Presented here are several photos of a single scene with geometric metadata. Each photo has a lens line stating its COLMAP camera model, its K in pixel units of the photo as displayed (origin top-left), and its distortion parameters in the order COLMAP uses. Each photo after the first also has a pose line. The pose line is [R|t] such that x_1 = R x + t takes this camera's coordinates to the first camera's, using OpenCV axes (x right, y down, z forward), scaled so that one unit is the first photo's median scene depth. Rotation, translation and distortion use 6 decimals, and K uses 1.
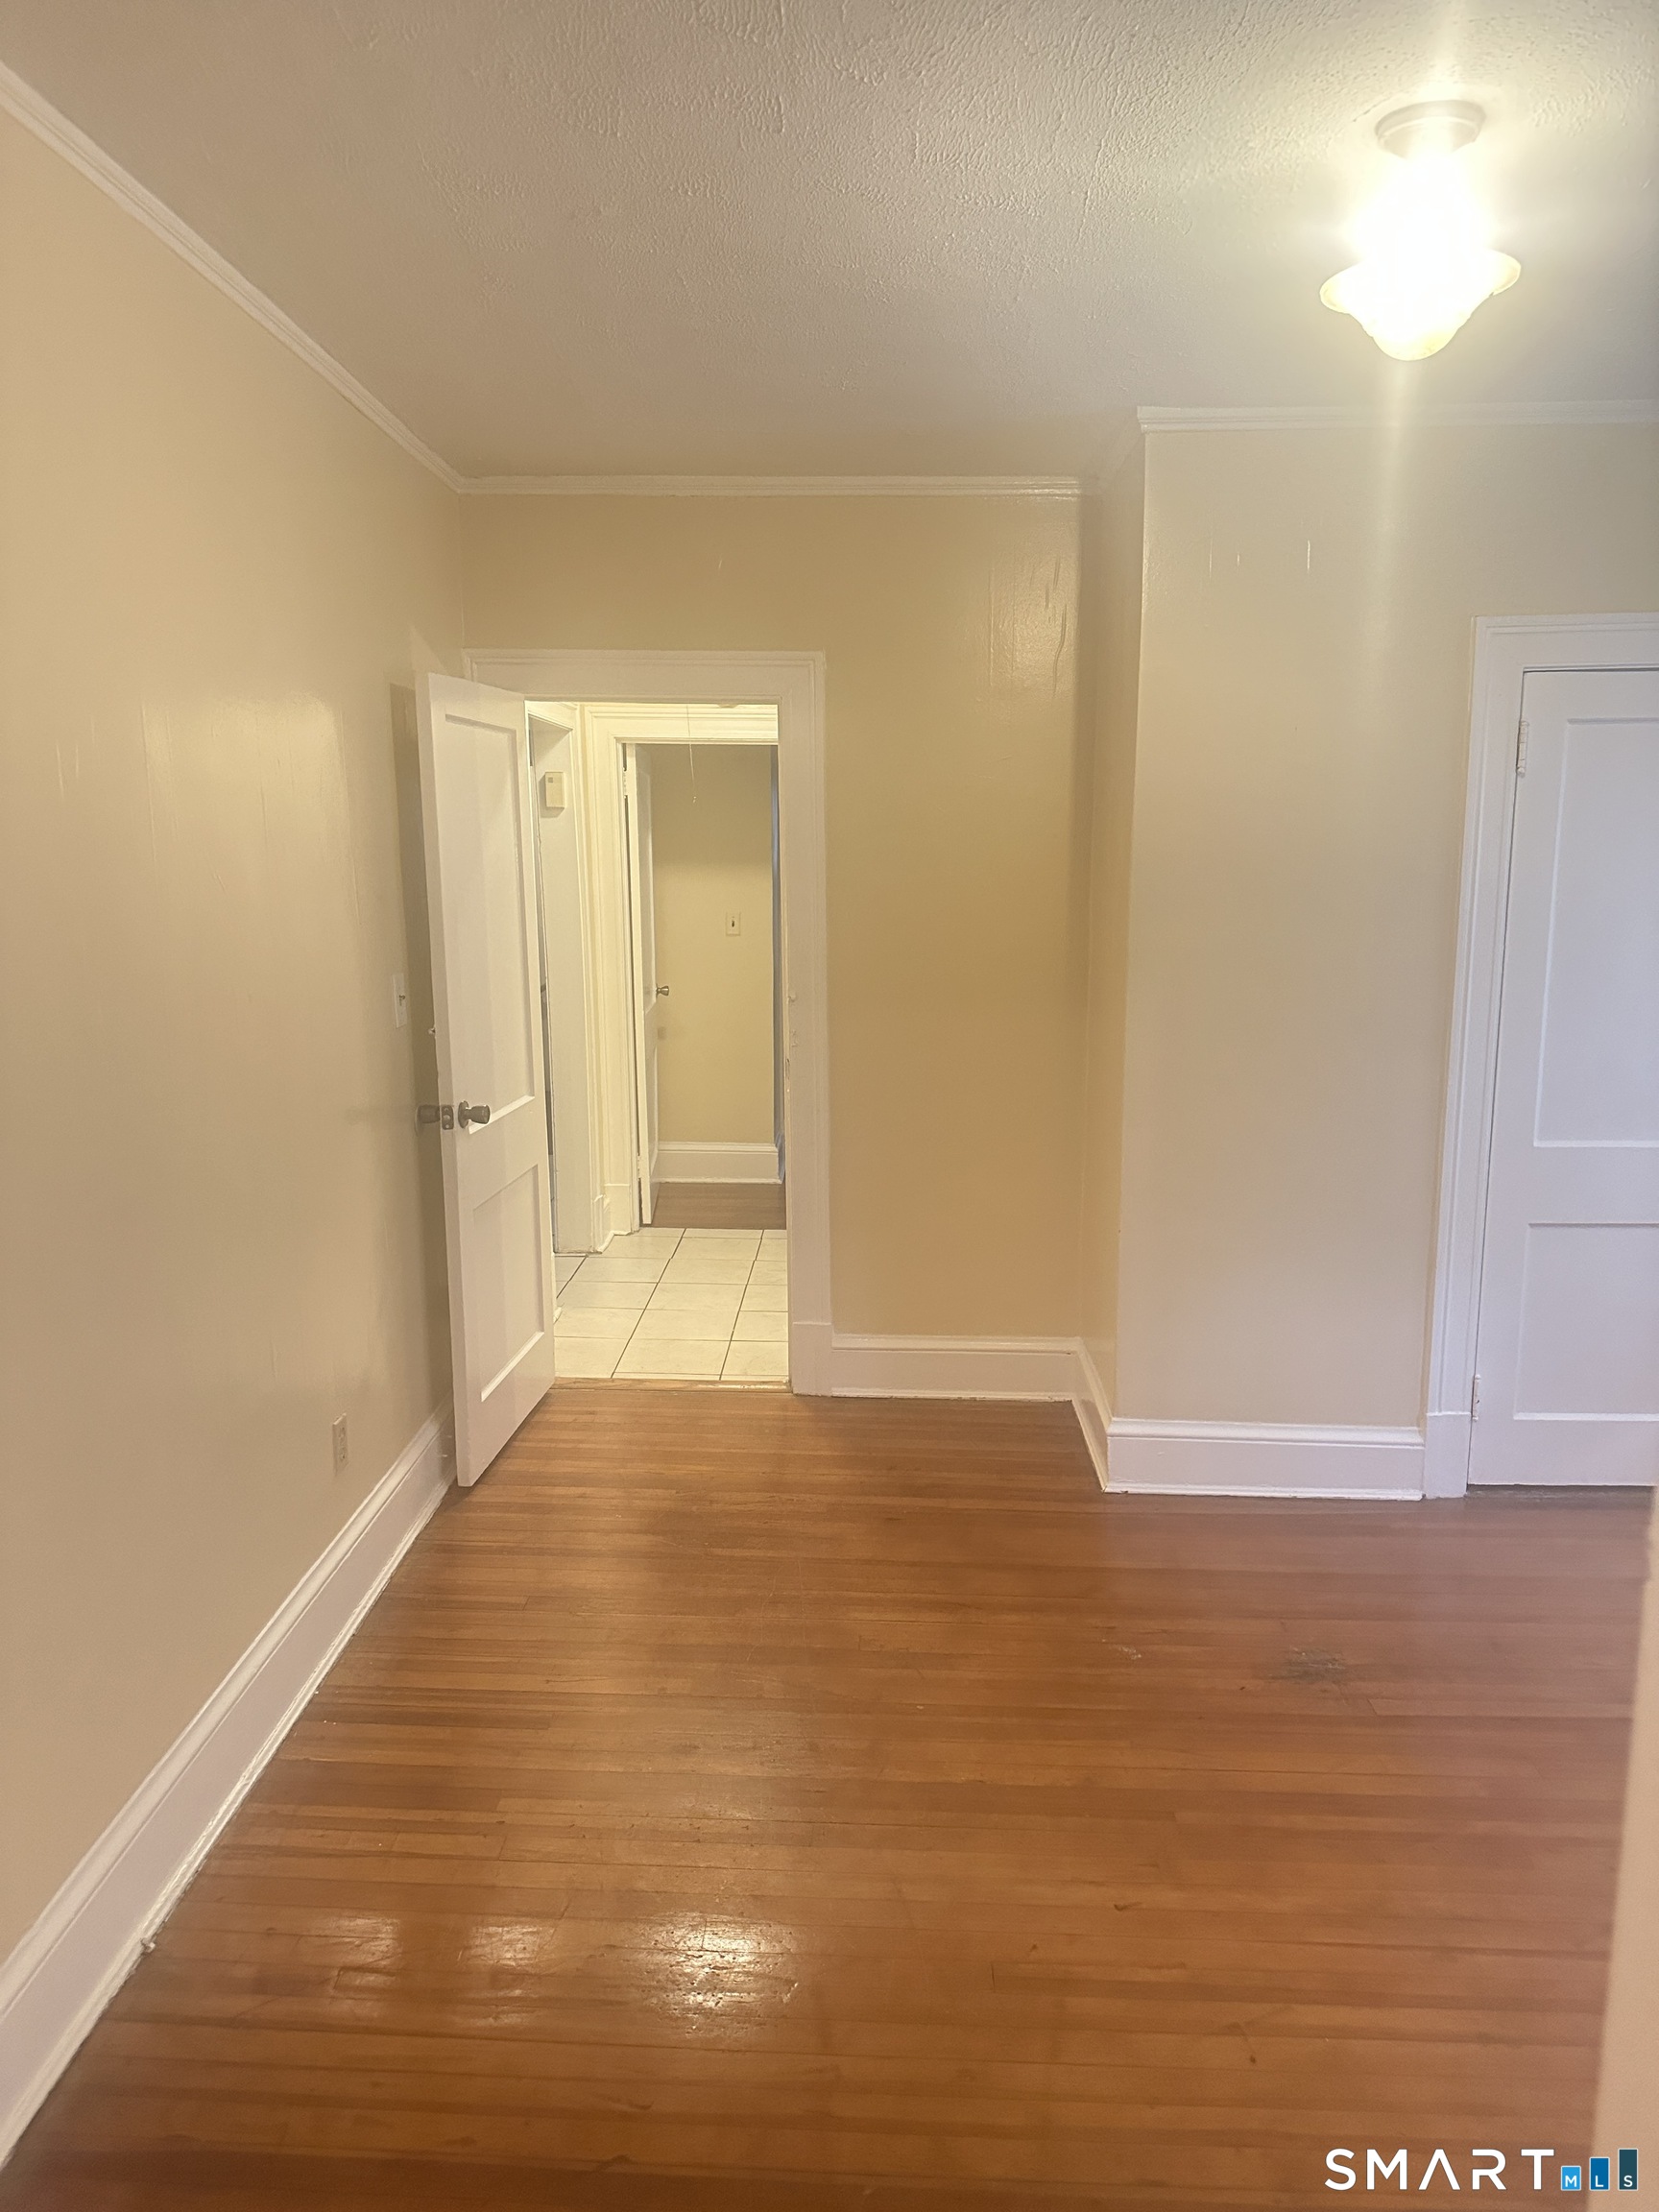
lens RADIAL K [[1553.9, 0, 810.9], [0, 1553.9, 1106.7], [0, 0, 1]] dist [0.061136, -0.091809]
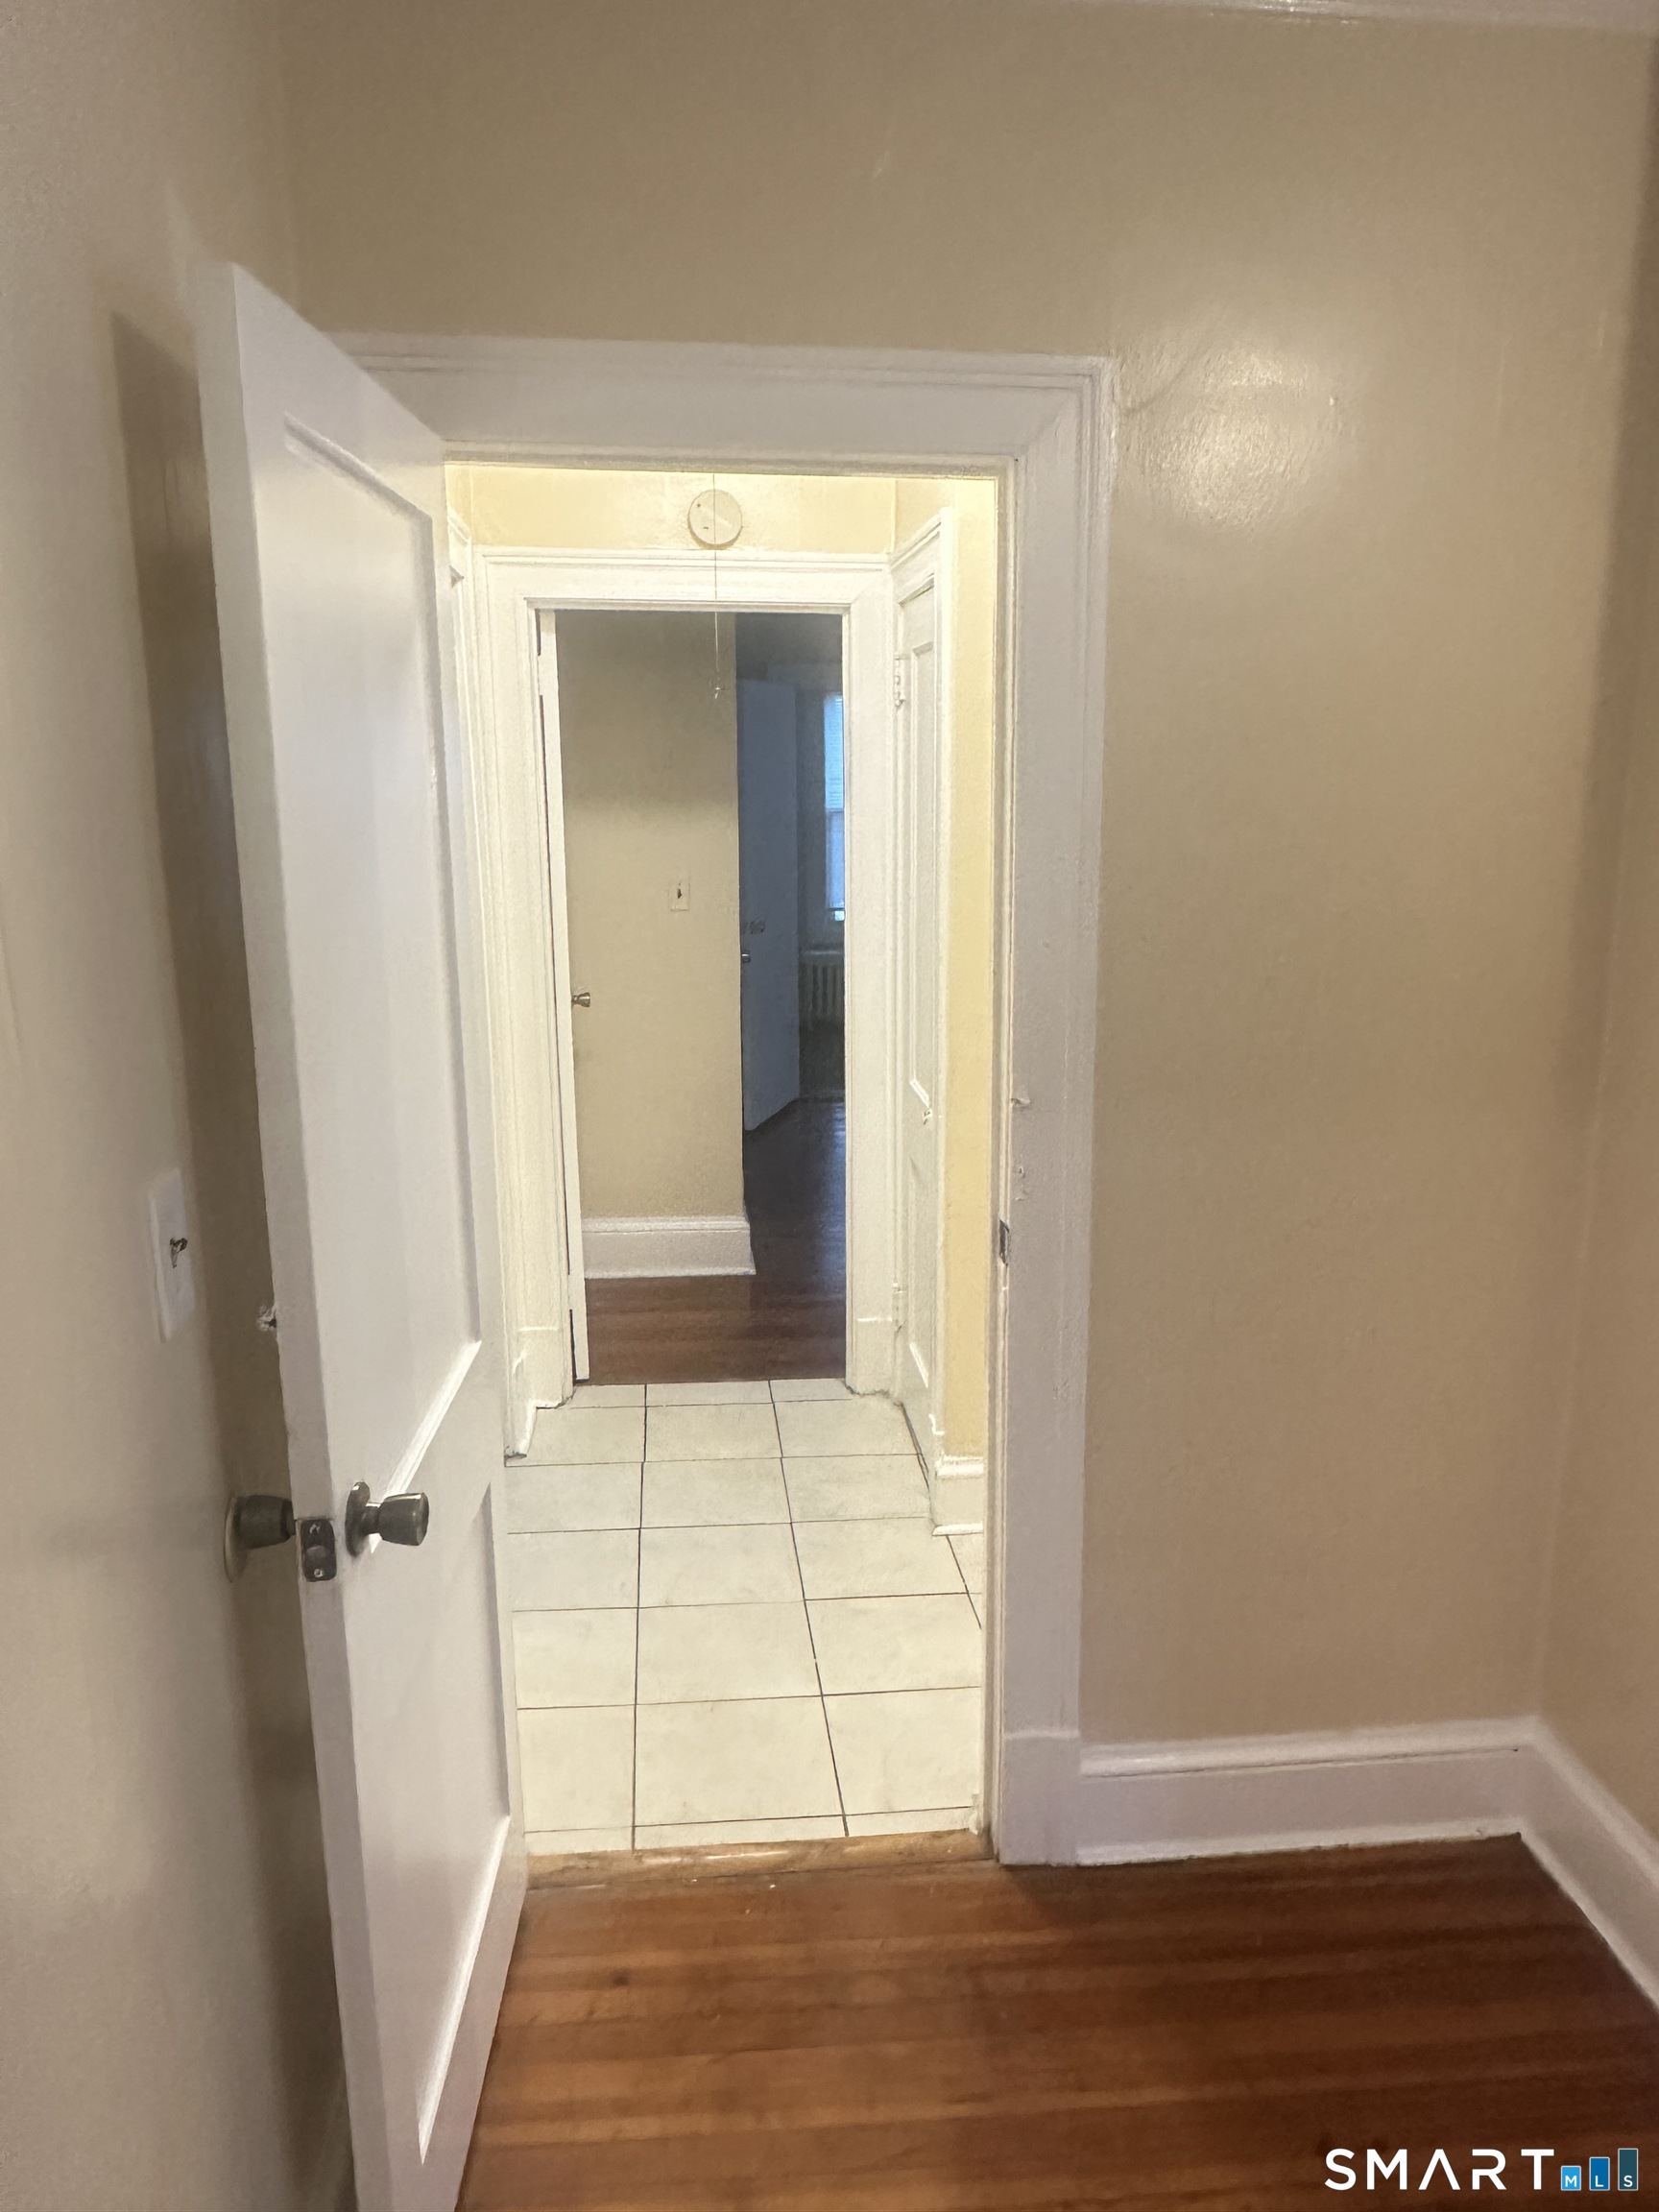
lens RADIAL K [[1553.9, 0, 810.8], [0, 1553.9, 1067.1], [0, 0, 1]] dist [0.061136, -0.091809]
pose [[0.990480, -0.025634, 0.135248, -0.145086], [0.023006, 0.999516, 0.020962, -0.093771], [-0.135719, -0.017651, 0.990590, 0.547680]]
